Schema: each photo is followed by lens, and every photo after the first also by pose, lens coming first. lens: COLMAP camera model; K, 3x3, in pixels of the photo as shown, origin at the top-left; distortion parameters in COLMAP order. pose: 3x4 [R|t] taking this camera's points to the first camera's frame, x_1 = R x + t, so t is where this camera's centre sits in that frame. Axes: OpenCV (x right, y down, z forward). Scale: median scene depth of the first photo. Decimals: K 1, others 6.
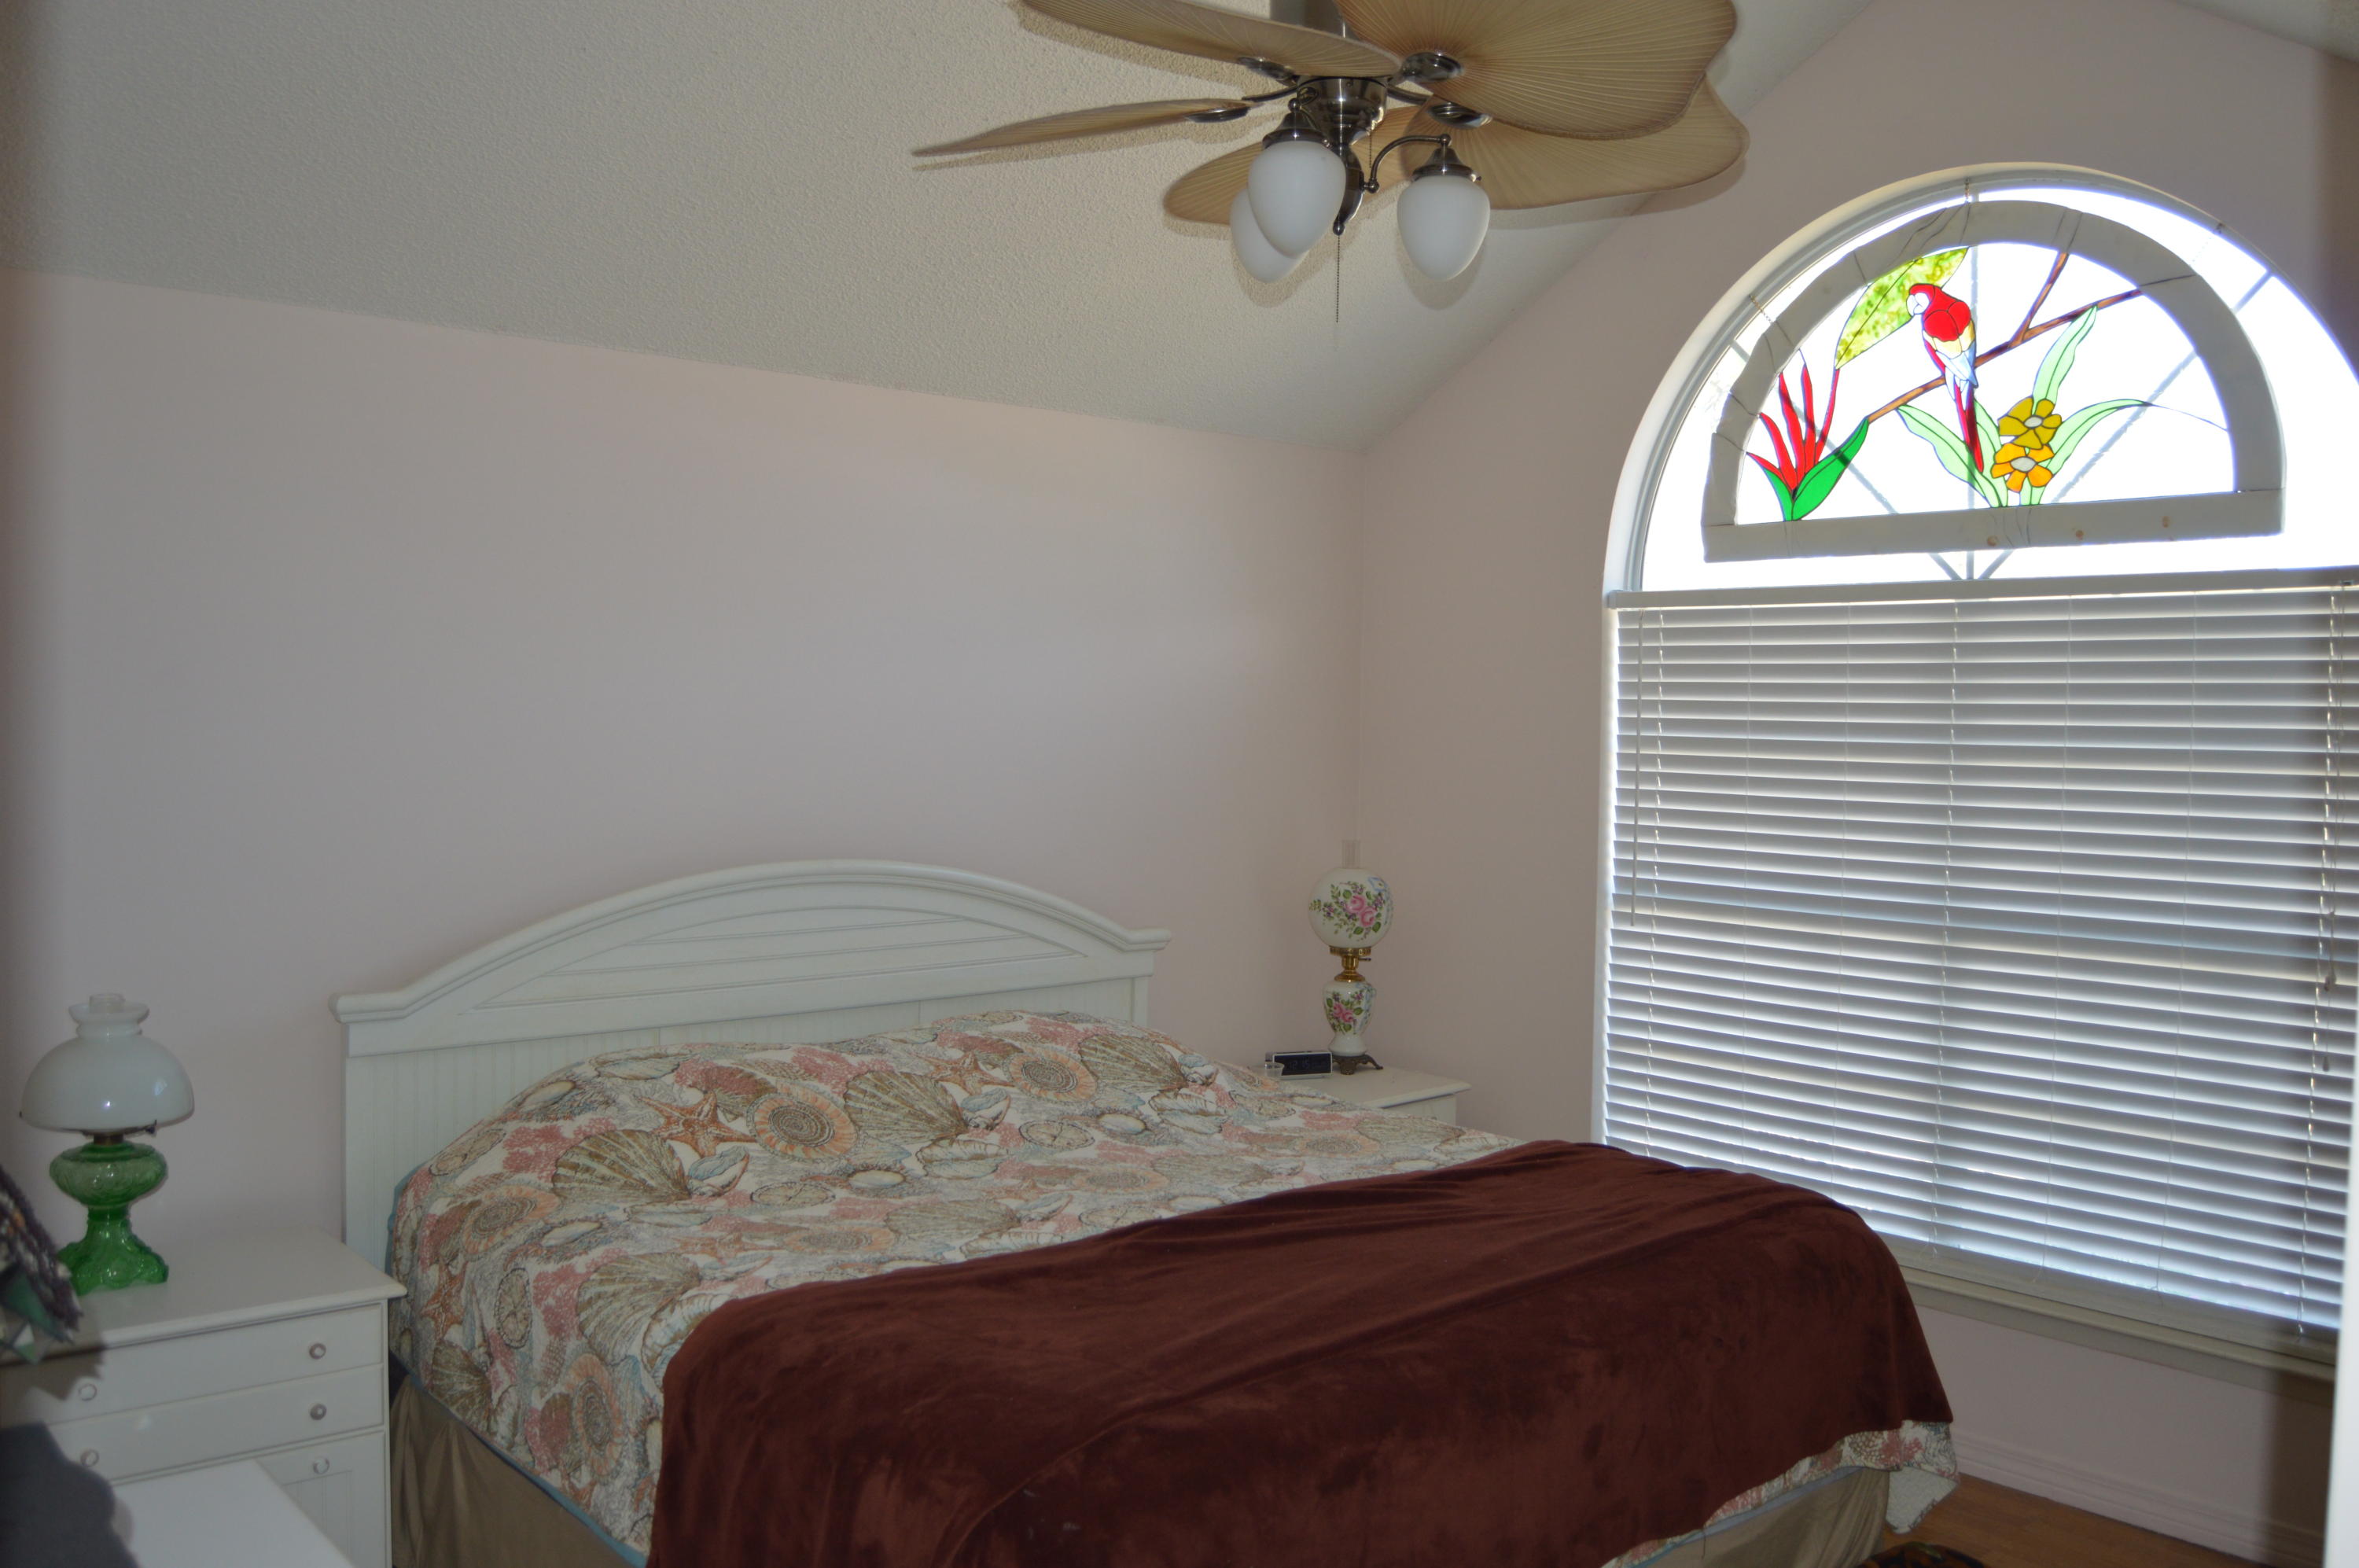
lens RADIAL K [[1906.2, 0, 1179.5], [0, 1906.2, 784.0], [0, 0, 1]] dist [-0.088566, 0.009461]
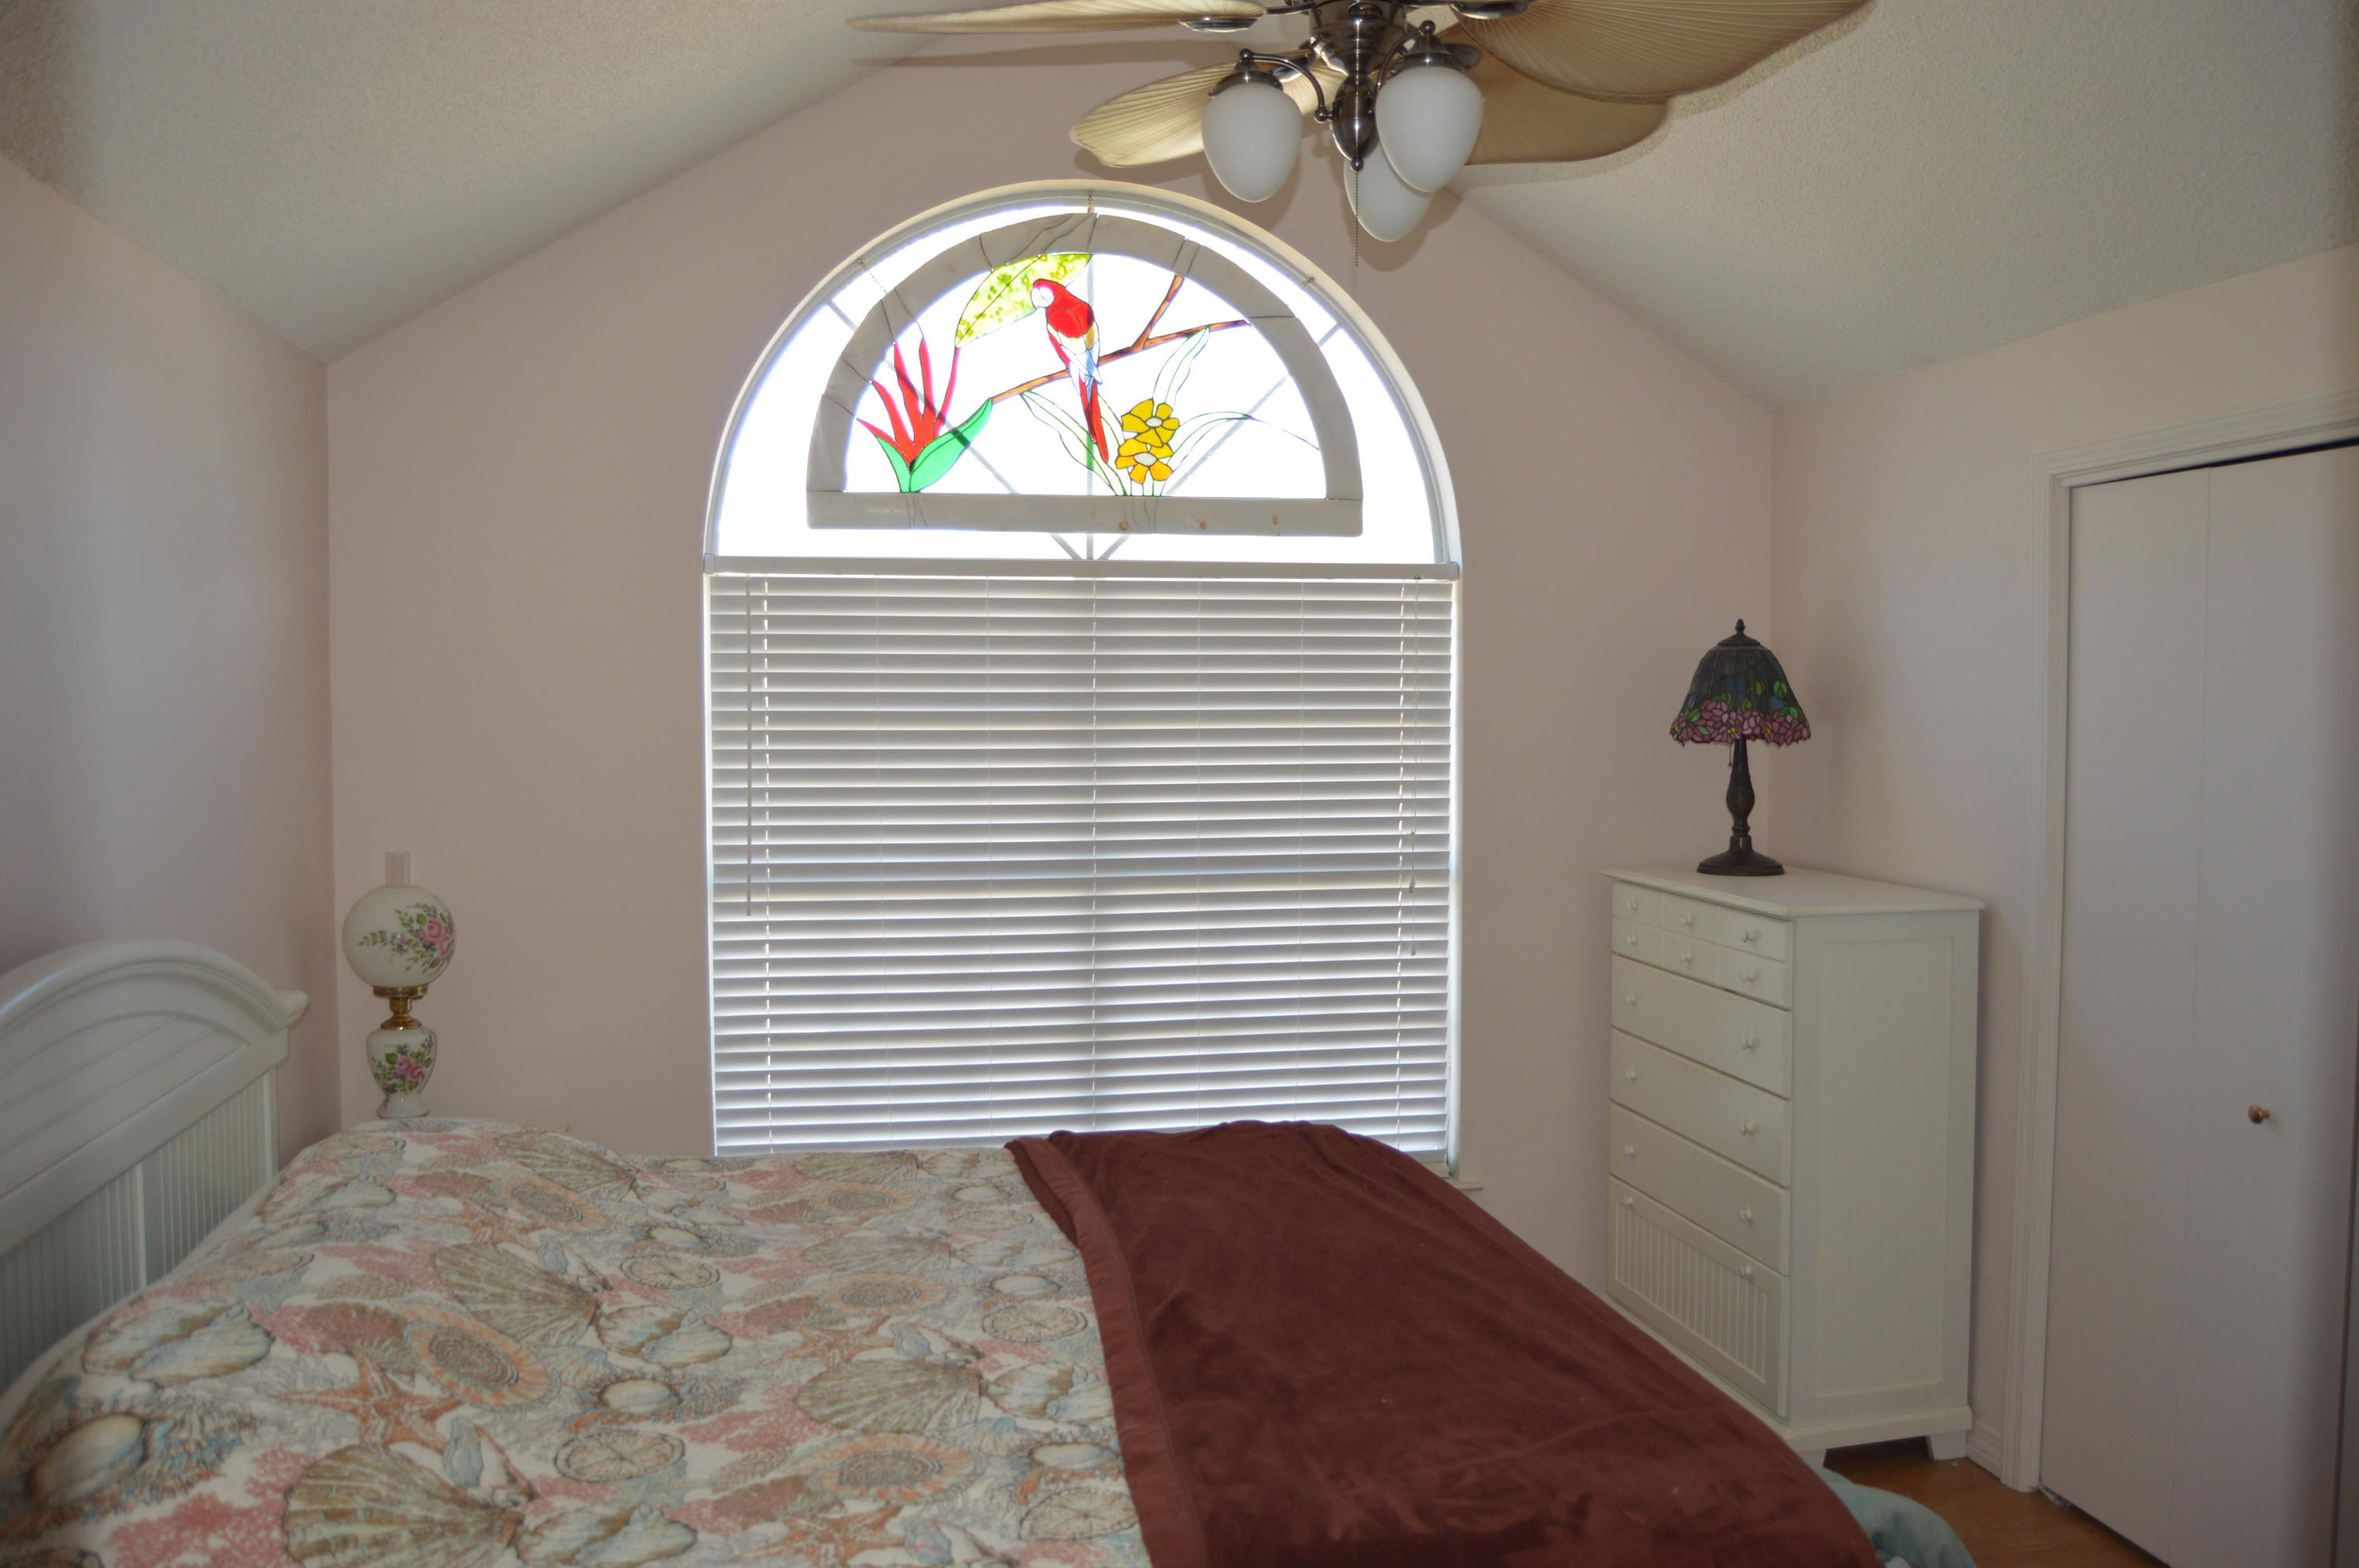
lens RADIAL K [[1853.9, 0, 1179.5], [0, 1853.9, 784.0], [0, 0, 1]] dist [-0.095369, 0.040835]
pose [[0.521255, -0.058295, 0.851408, -0.478267], [0.040966, 0.998223, 0.043266, -0.023112], [-0.852417, 0.012326, 0.522717, 0.394022]]
